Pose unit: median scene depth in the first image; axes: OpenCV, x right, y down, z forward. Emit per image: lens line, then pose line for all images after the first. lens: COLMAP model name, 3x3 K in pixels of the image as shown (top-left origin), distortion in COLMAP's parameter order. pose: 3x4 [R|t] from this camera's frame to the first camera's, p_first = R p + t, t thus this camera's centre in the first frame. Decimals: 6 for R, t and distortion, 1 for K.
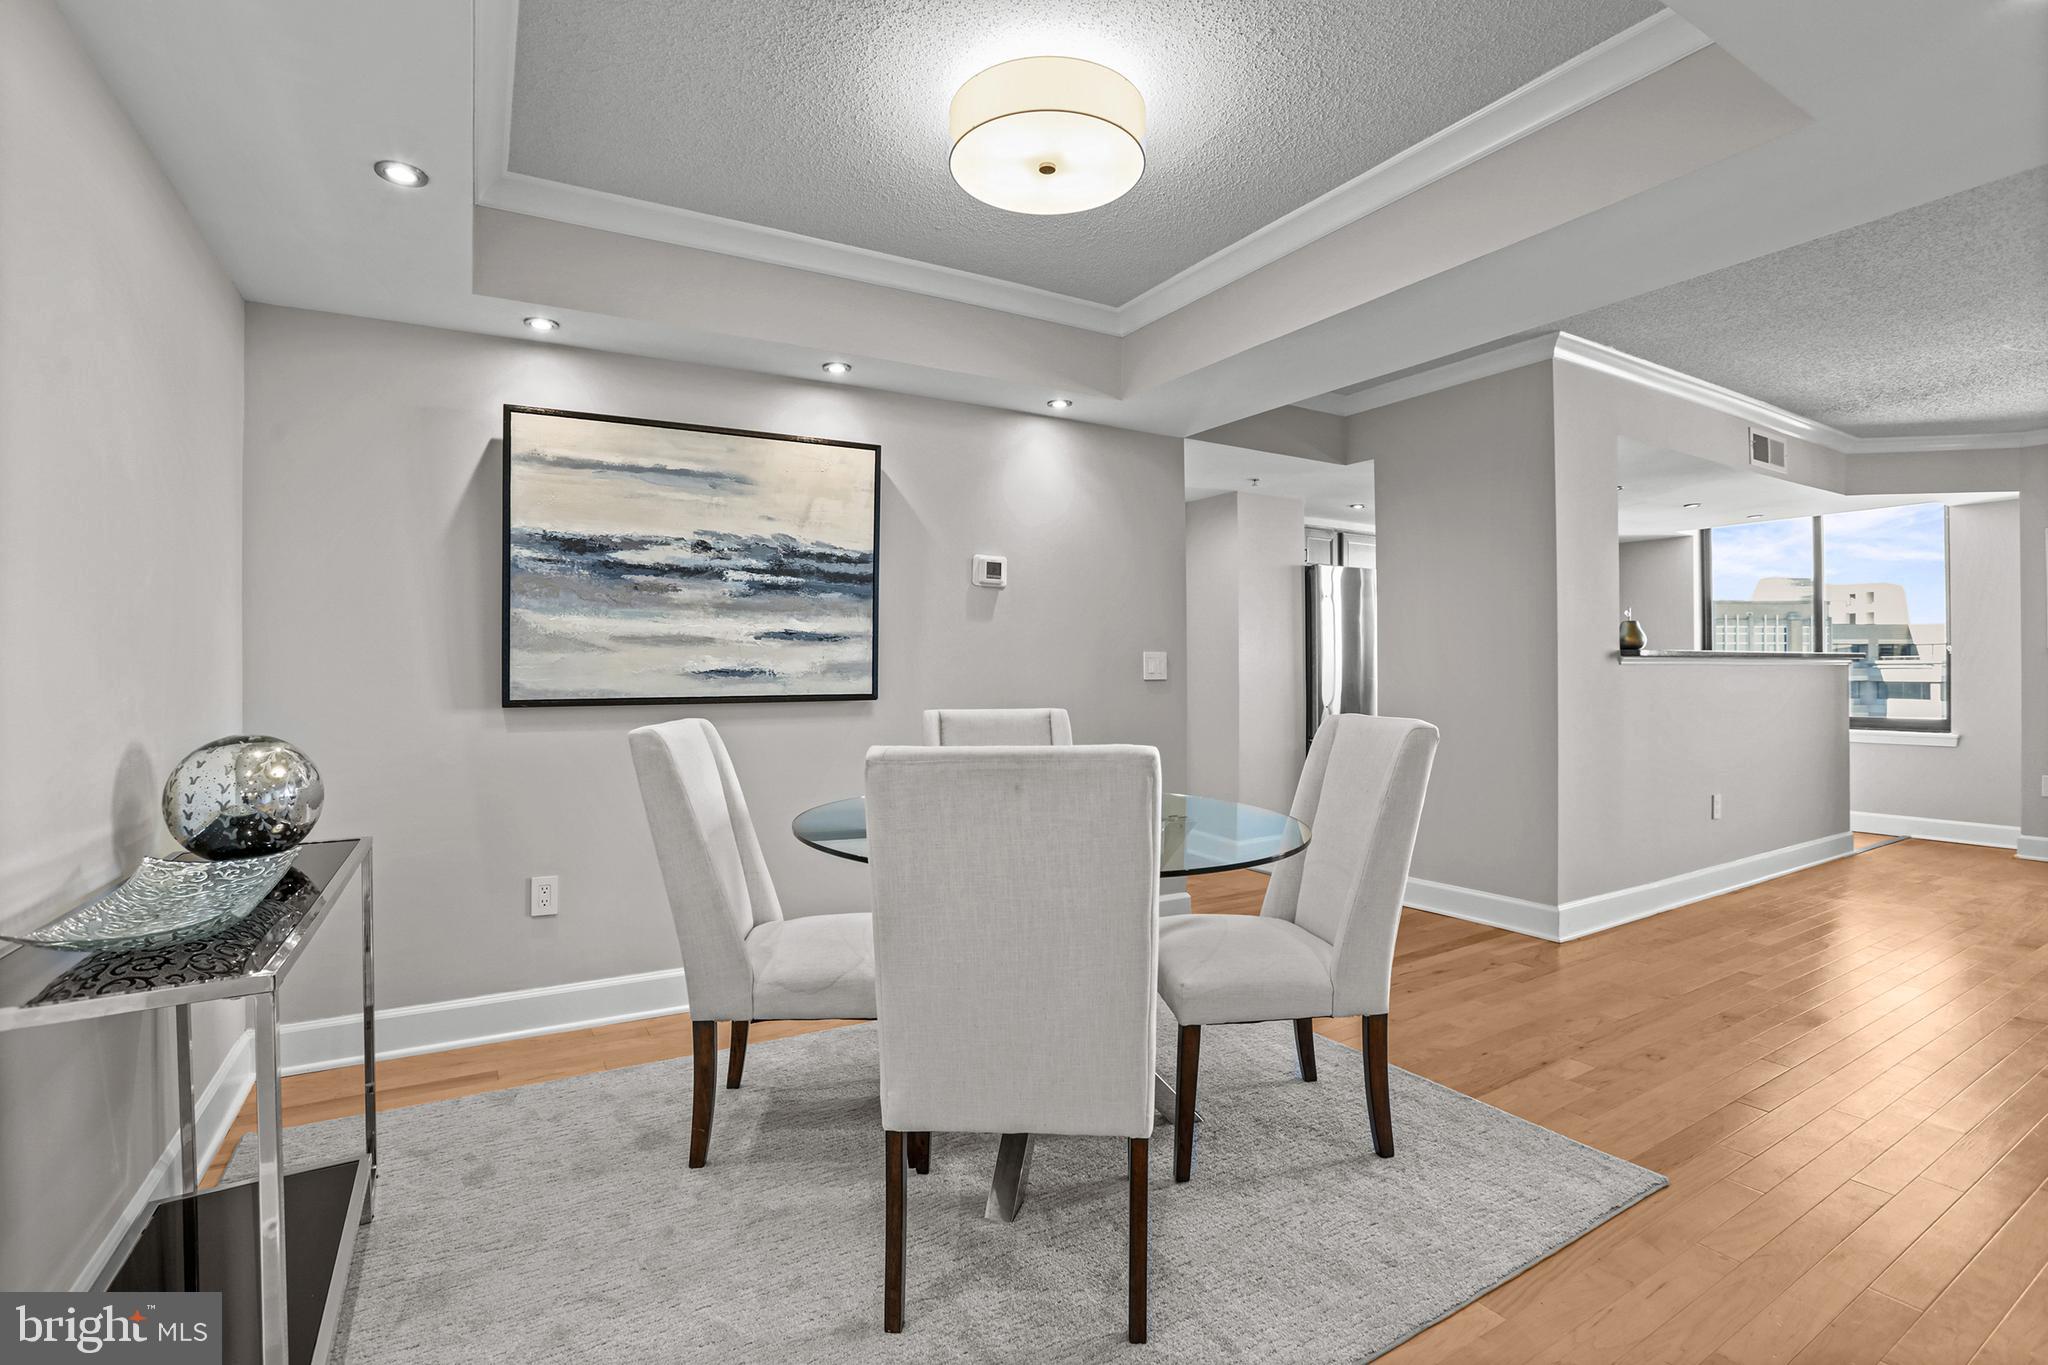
lens RADIAL K [[943.1, 0, 1012.1], [0, 943.1, 667.2], [0, 0, 1]] dist [-0.084303, 0.031144]
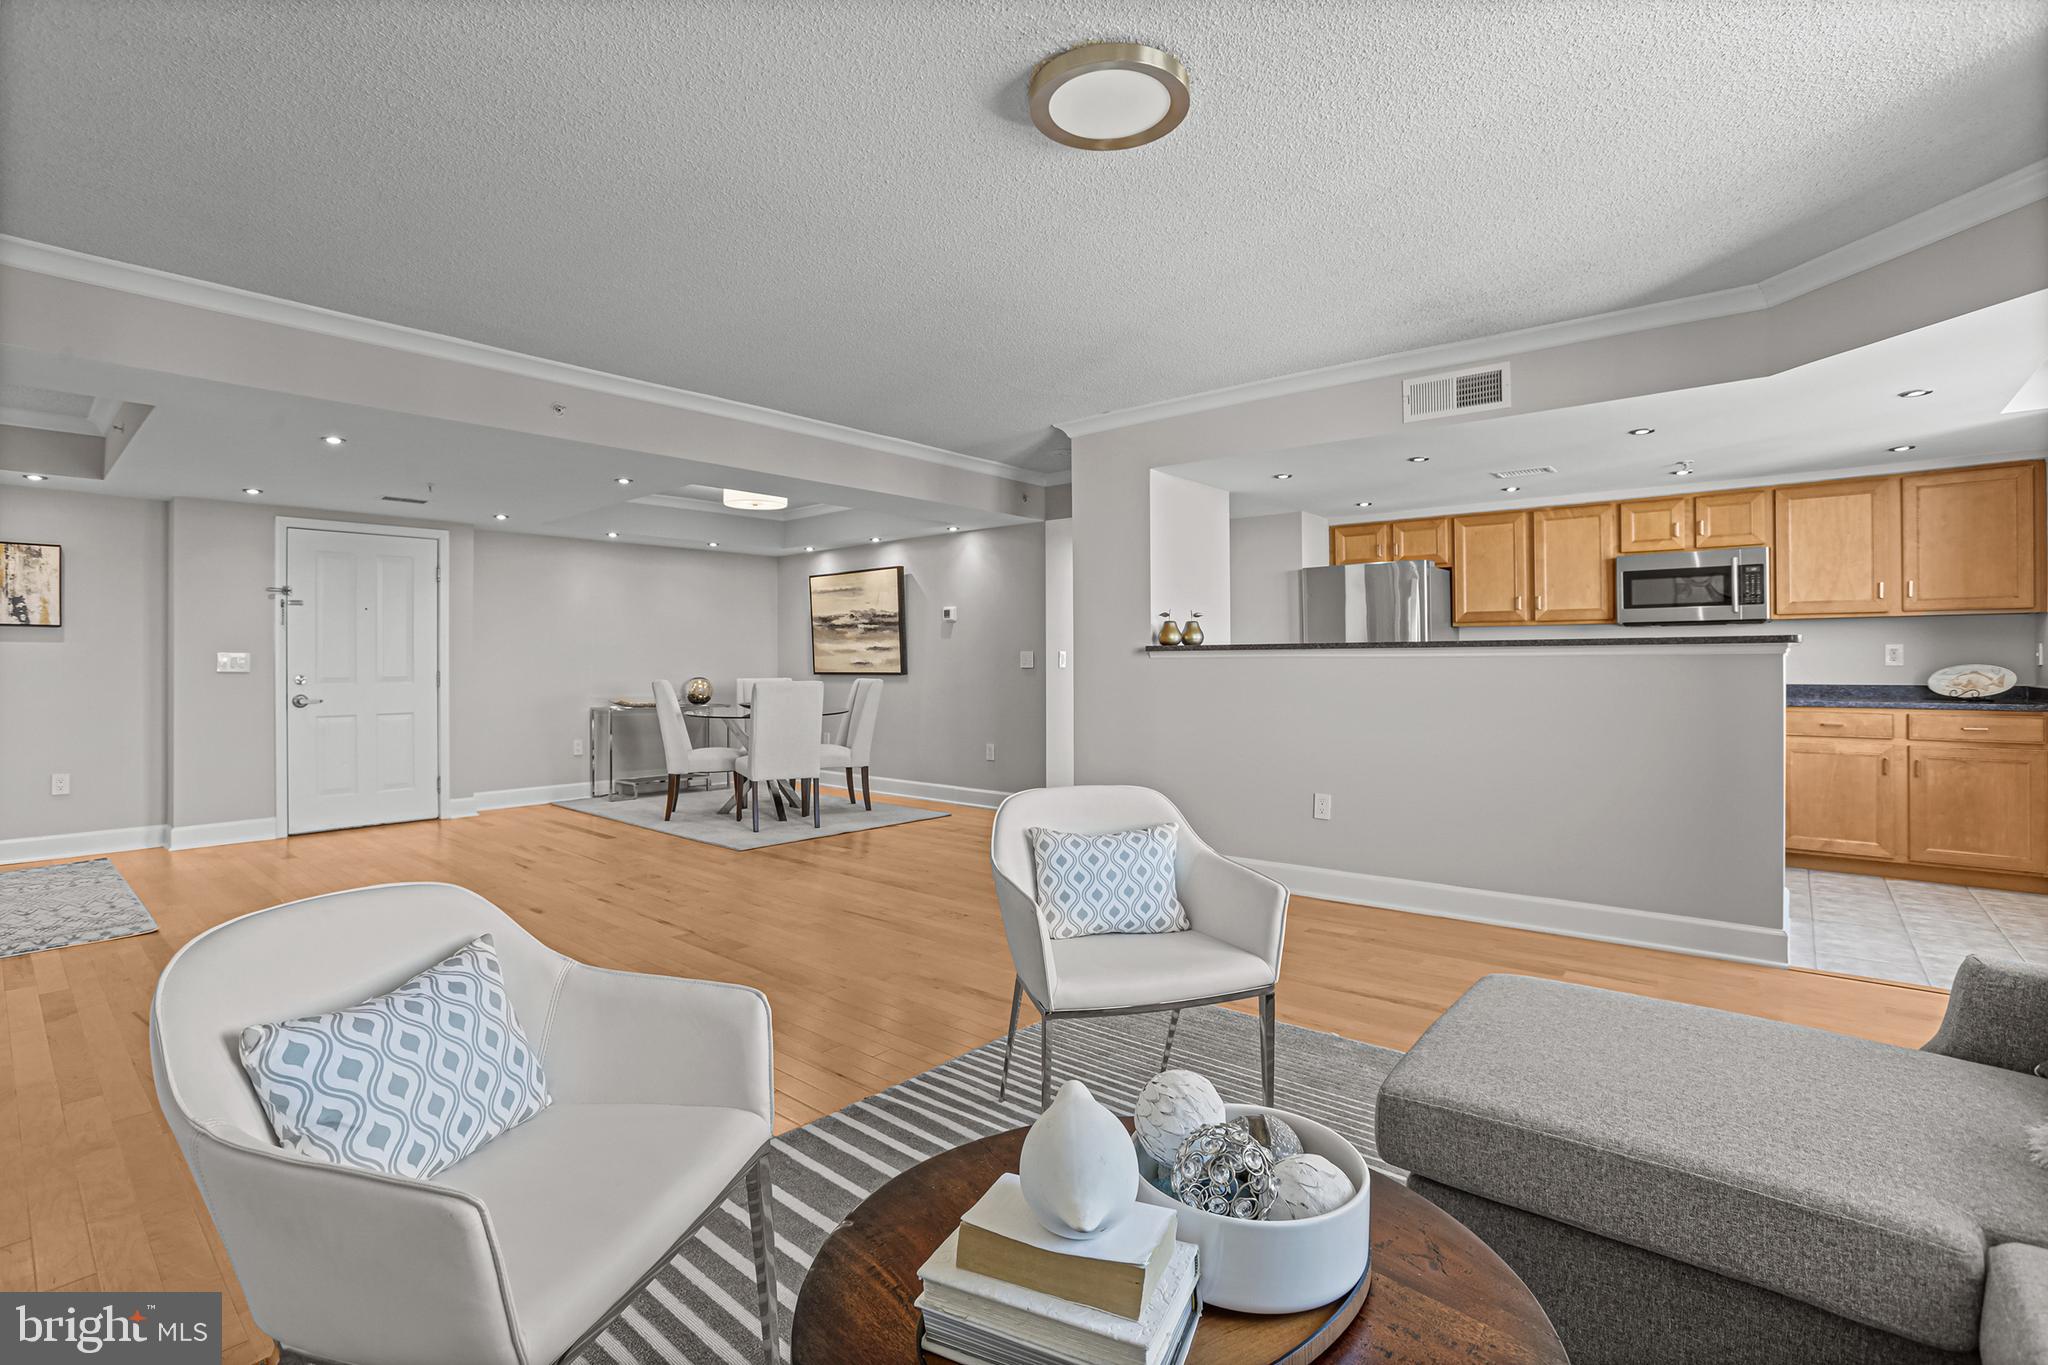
lens RADIAL K [[943.1, 0, 1012.1], [0, 943.1, 667.2], [0, 0, 1]] dist [-0.084303, 0.031144]
pose [[0.323433, 0.007407, -0.946222, 2.307110], [0.006168, 0.999932, 0.009936, -0.006636], [0.946231, -0.009050, 0.323366, 0.541252]]
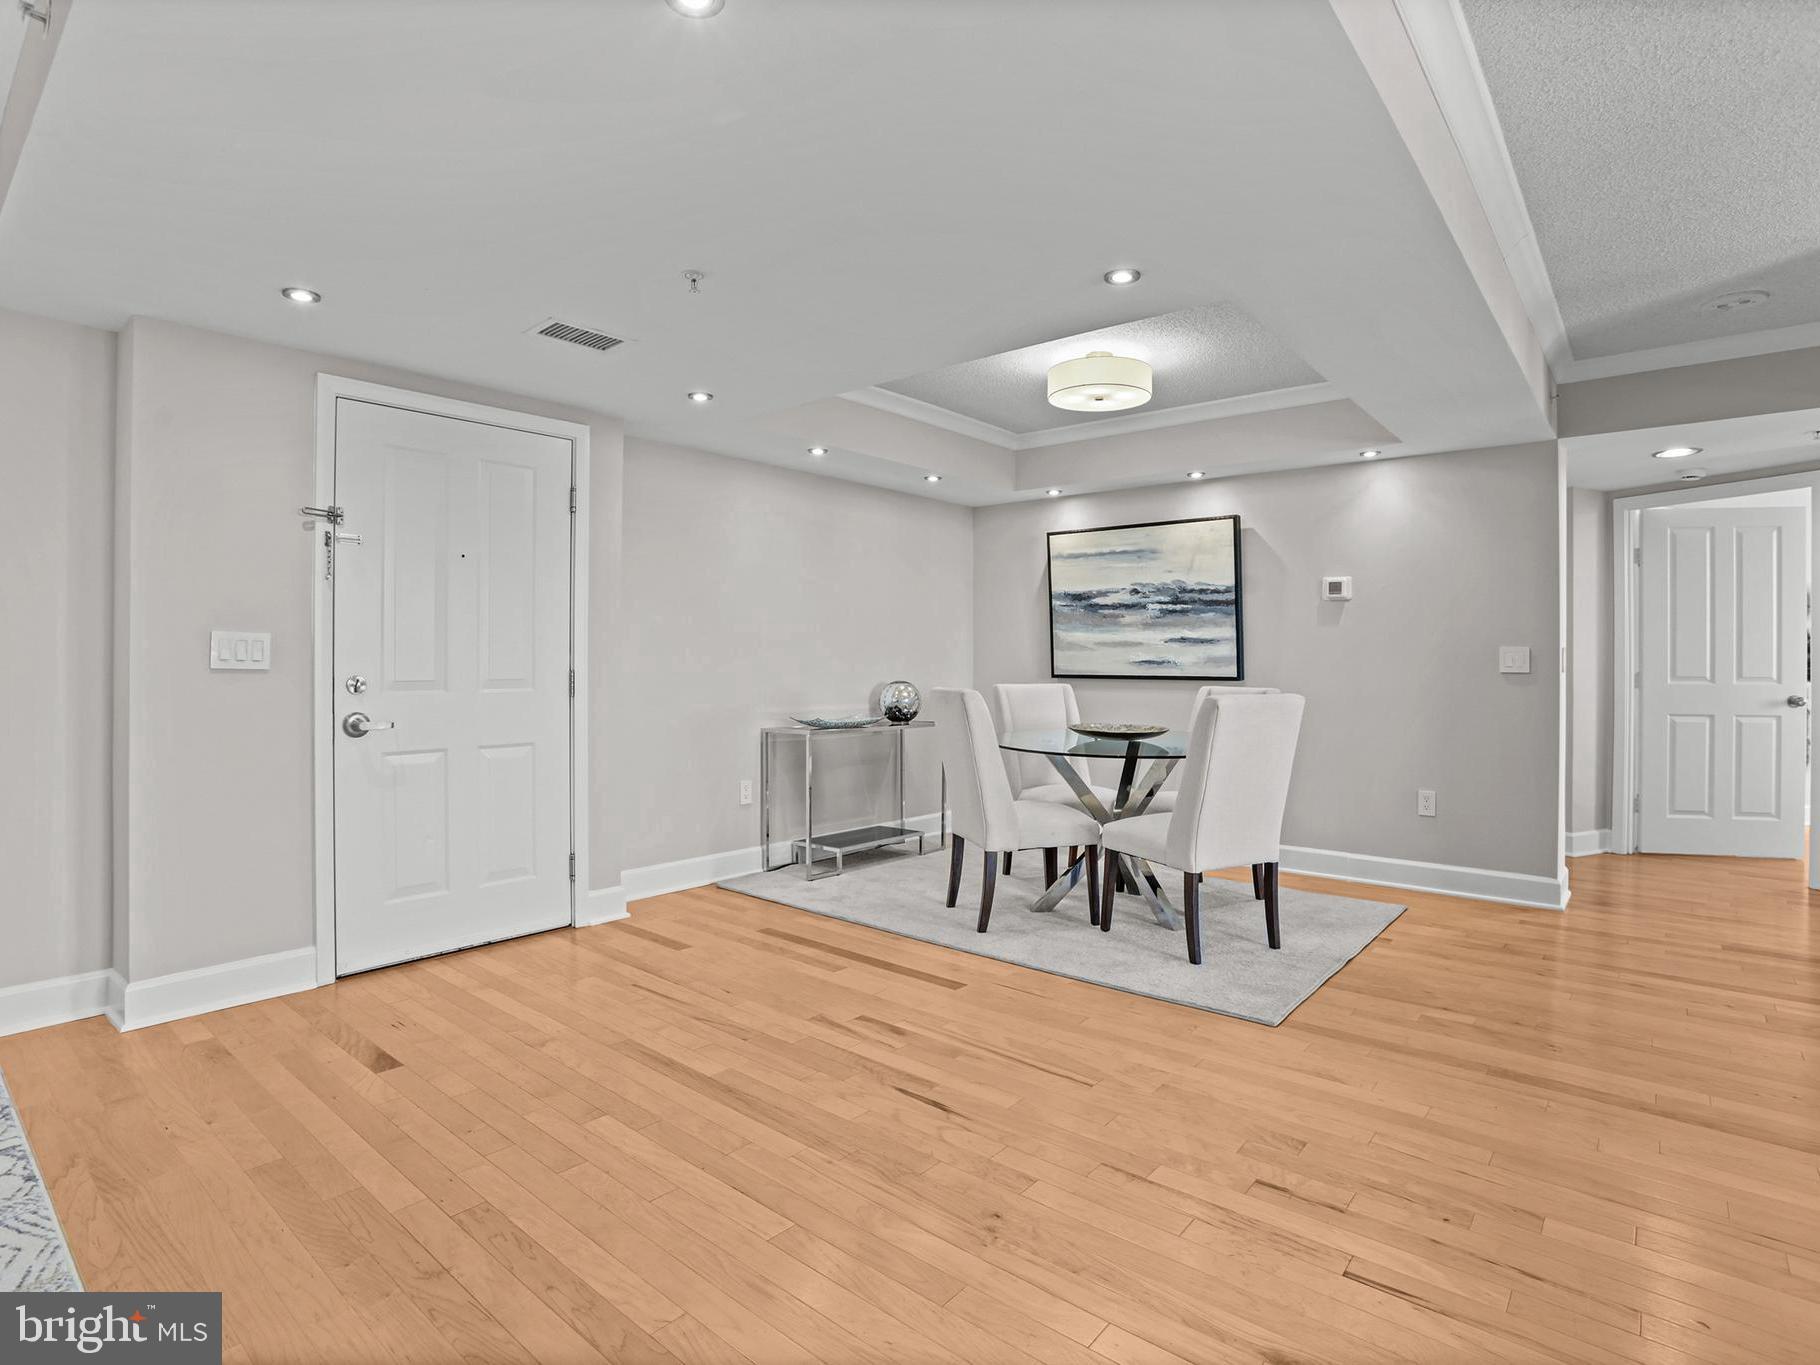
lens RADIAL K [[910.1, 0, 877.2], [0, 910.1, 674.9], [0, 0, 1]] dist [-0.170945, 0.111523]
pose [[0.313187, 0.020349, -0.949473, 1.117822], [-0.002965, 0.999786, 0.020449, -0.002952], [0.949687, -0.003589, 0.313180, -0.011910]]
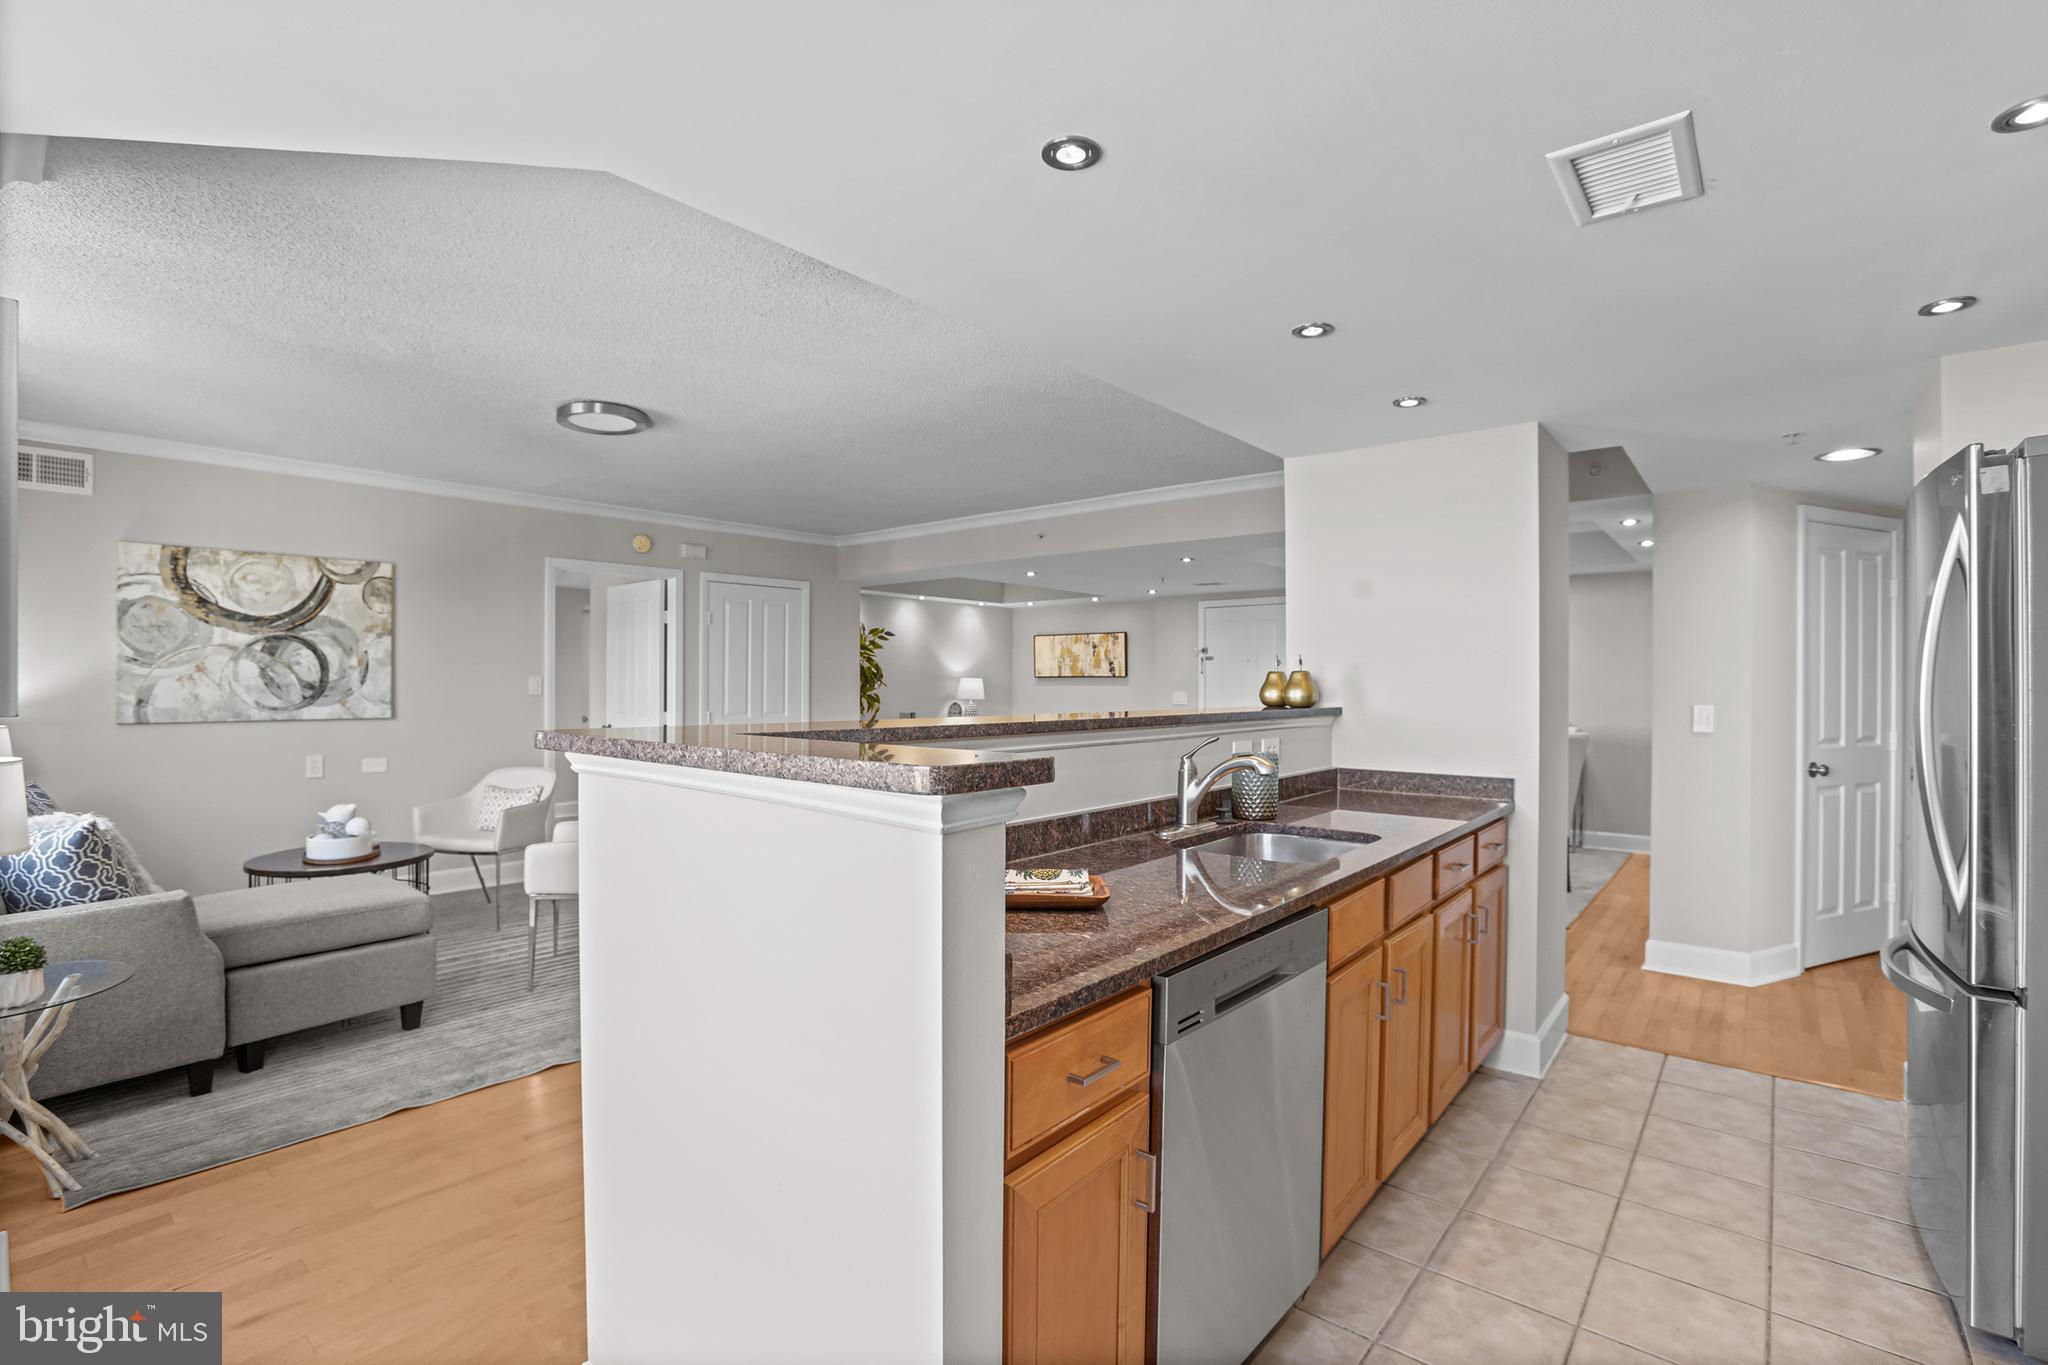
lens RADIAL K [[933.3, 0, 1012.3], [0, 933.3, 681.8], [0, 0, 1]] dist [-0.067602, 0.028153]
pose [[-0.944162, 0.000614, -0.329482, 1.556876], [0.001720, 0.999994, -0.003066, -0.051395], [0.329478, -0.003461, -0.944157, 2.262710]]
